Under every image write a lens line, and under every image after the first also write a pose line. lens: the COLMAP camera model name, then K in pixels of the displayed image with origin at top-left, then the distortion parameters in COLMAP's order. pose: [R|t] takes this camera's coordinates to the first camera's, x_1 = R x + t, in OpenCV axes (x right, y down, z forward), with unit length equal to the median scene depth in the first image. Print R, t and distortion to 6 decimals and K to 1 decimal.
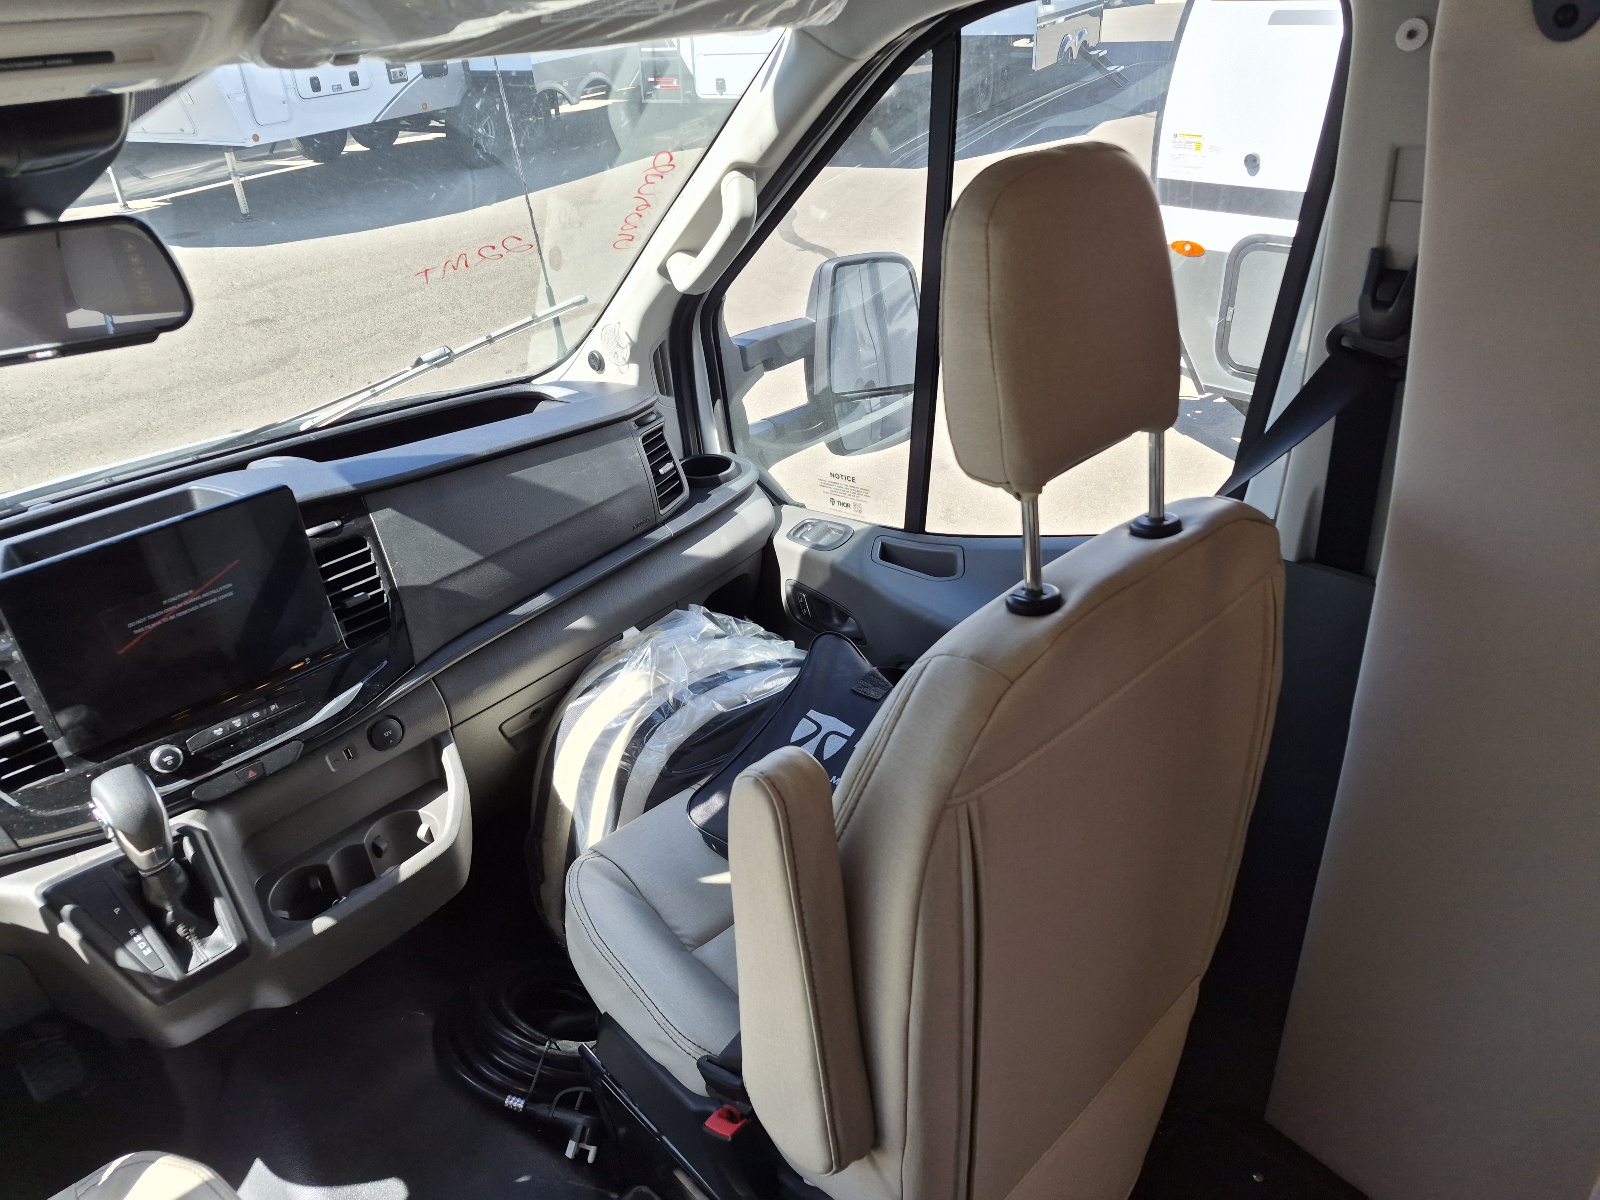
lens RADIAL K [[1116.9, 0, 804.0], [0, 1116.9, 594.8], [0, 0, 1]] dist [0.029221, -0.018773]
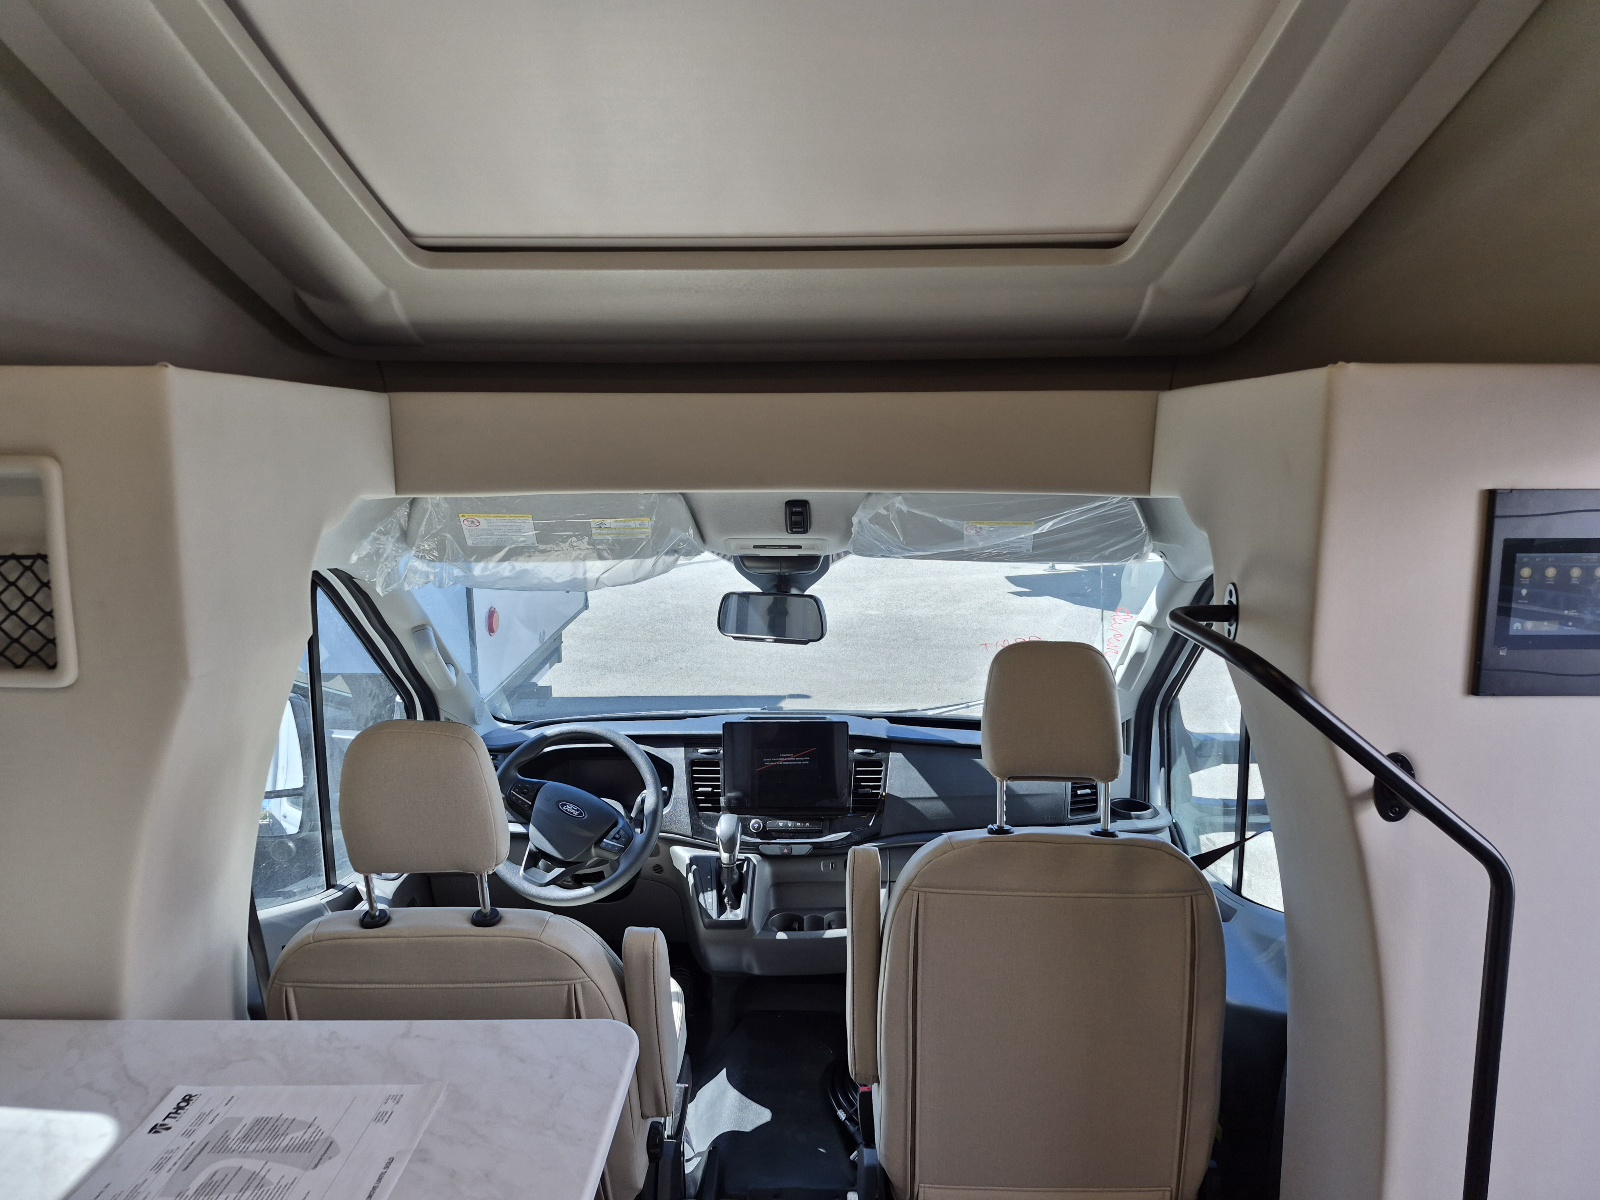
lens RADIAL K [[1116.9, 0, 790.1], [0, 1116.9, 585.4], [0, 0, 1]] dist [0.029221, -0.018773]
pose [[0.694060, 0.170198, -0.699510, 0.871620], [-0.385866, 0.908242, -0.161875, 0.048823], [0.607773, 0.382268, 0.696048, -0.604486]]
